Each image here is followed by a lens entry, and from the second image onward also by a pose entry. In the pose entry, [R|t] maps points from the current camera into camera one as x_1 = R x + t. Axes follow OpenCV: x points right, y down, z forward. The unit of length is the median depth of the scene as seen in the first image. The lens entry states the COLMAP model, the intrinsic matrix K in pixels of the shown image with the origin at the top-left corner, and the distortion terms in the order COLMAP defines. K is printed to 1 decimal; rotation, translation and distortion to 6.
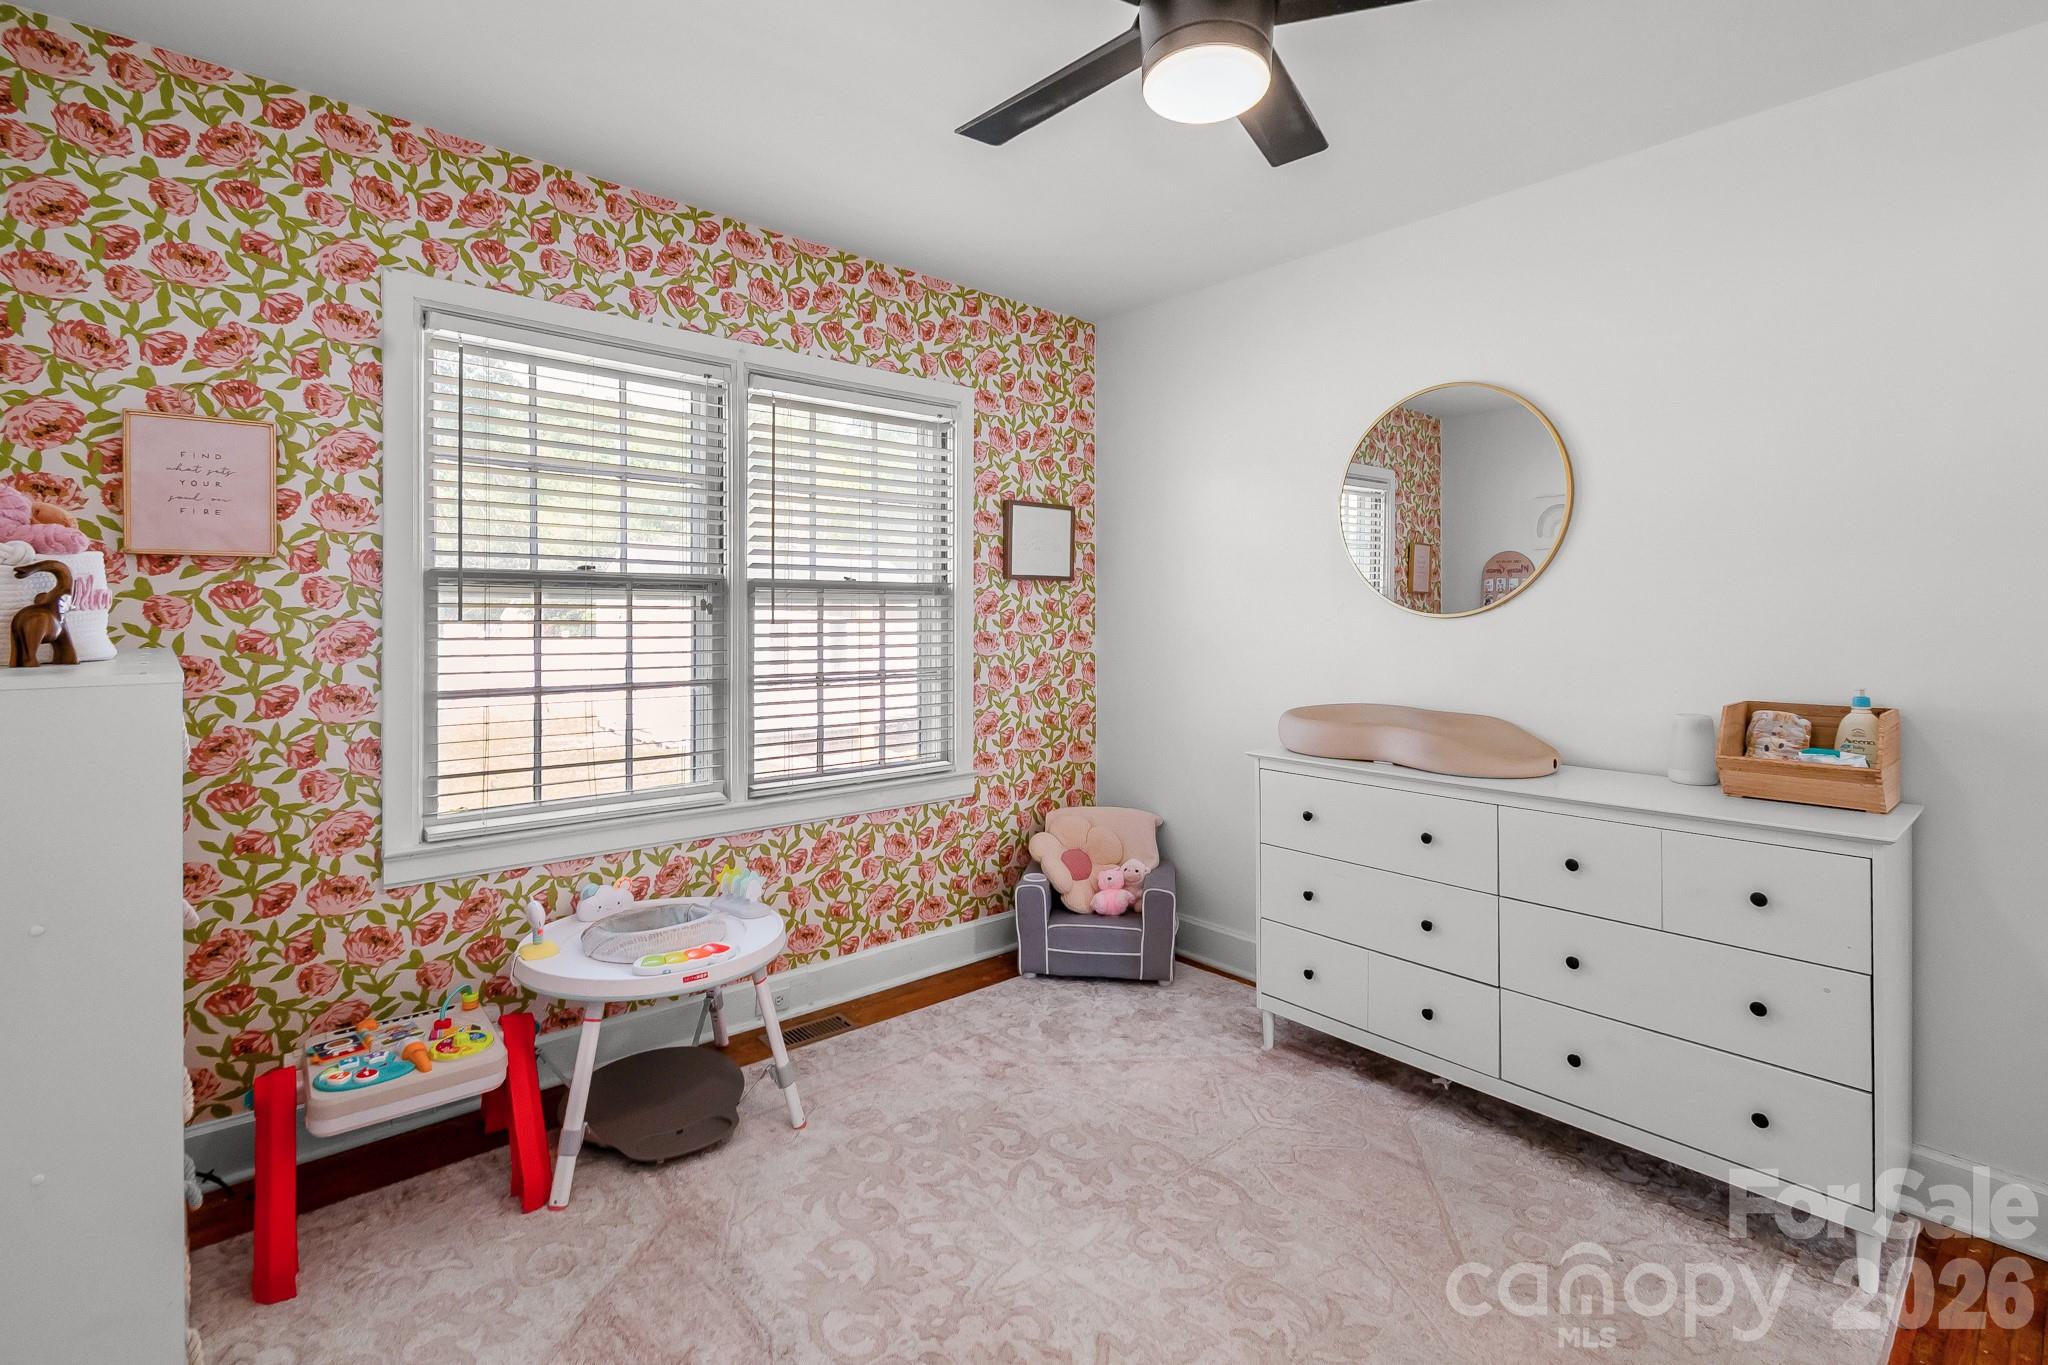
lens RADIAL K [[936.2, 0, 1031.5], [0, 936.2, 608.7], [0, 0, 1]] dist [-0.000366, -0.000625]
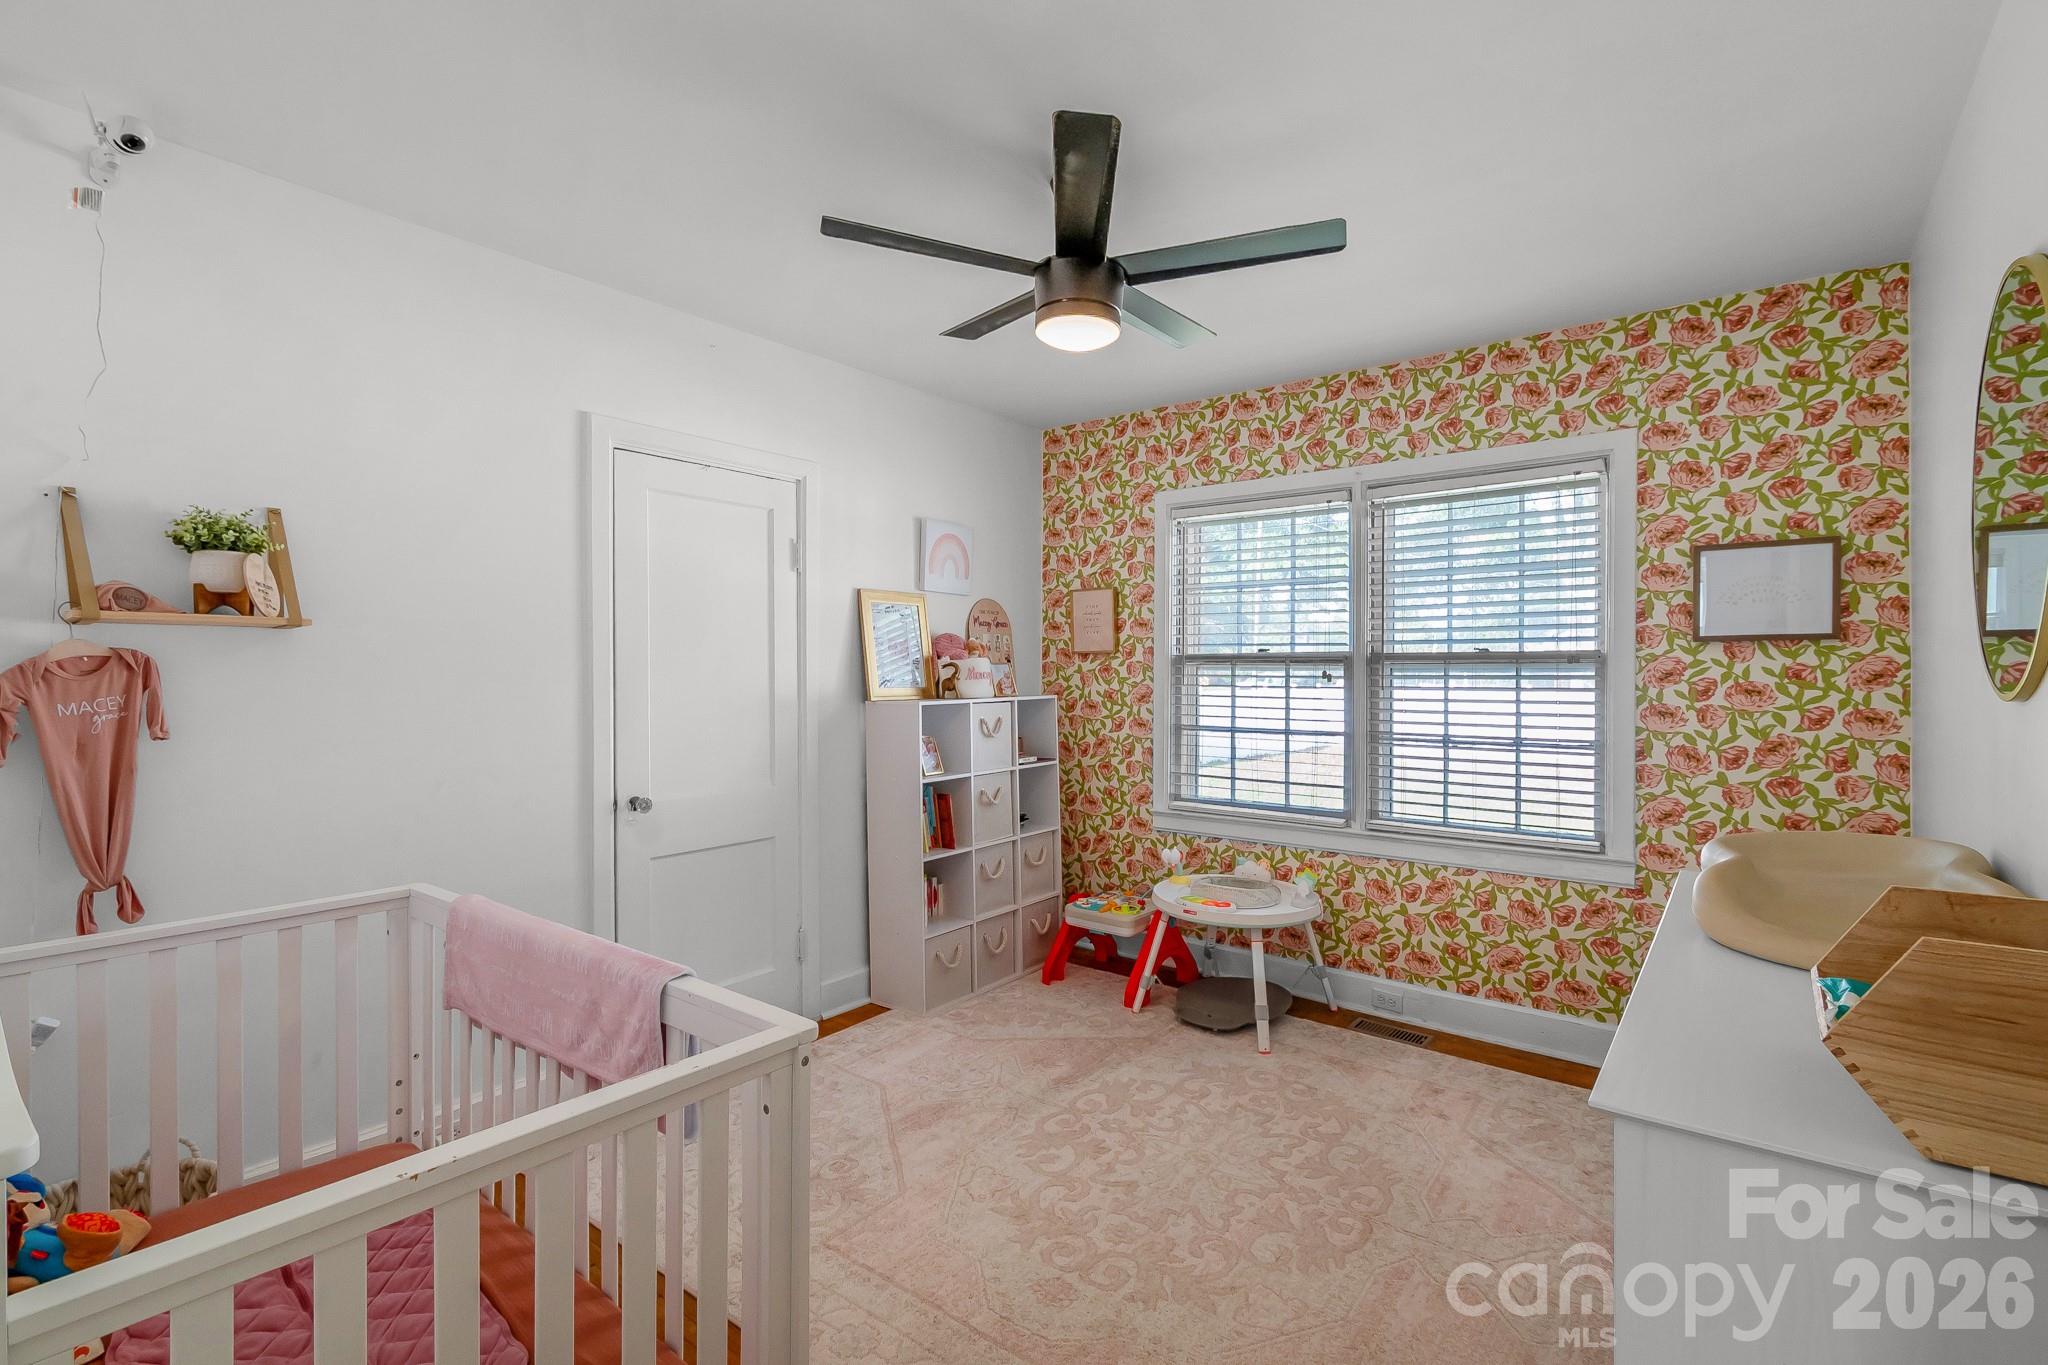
lens RADIAL K [[935.2, 0, 1021.4], [0, 935.2, 668.6], [0, 0, 1]] dist [0.003633, -0.000315]
pose [[0.175333, -0.000630, -0.984509, 0.780124], [0.009131, 0.999958, 0.000986, -0.016129], [0.984467, -0.009162, 0.175331, 0.300853]]
